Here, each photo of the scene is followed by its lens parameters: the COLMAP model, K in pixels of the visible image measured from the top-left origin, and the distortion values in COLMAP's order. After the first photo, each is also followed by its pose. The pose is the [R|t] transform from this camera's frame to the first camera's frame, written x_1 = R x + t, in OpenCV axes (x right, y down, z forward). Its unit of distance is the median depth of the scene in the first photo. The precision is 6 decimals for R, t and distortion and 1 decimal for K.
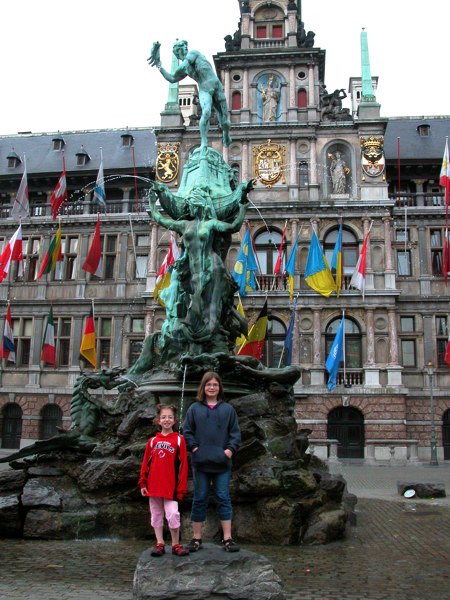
lens RADIAL K [[607.8, 0, 225.0], [0, 607.8, 300.0], [0, 0, 1]] dist [-0.170963, 0.017224]
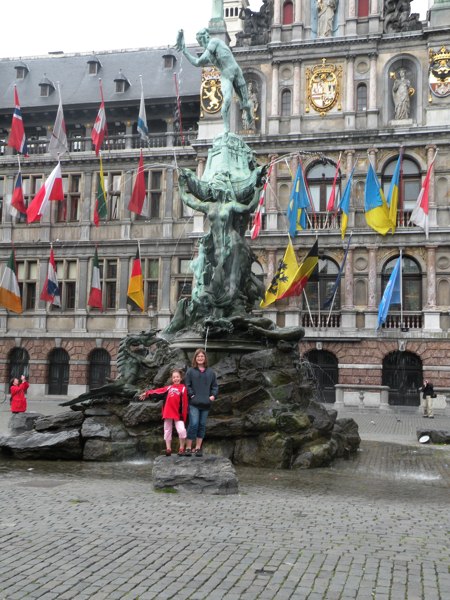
lens RADIAL K [[745.6, 0, 221.1], [0, 745.6, 296.5], [0, 0, 1]] dist [0.014187, 0.026948]
pose [[0.993447, -0.006185, -0.114123, 0.048705], [0.019222, 0.993353, 0.113495, -0.045608], [0.112662, -0.114945, 0.986962, -0.178127]]
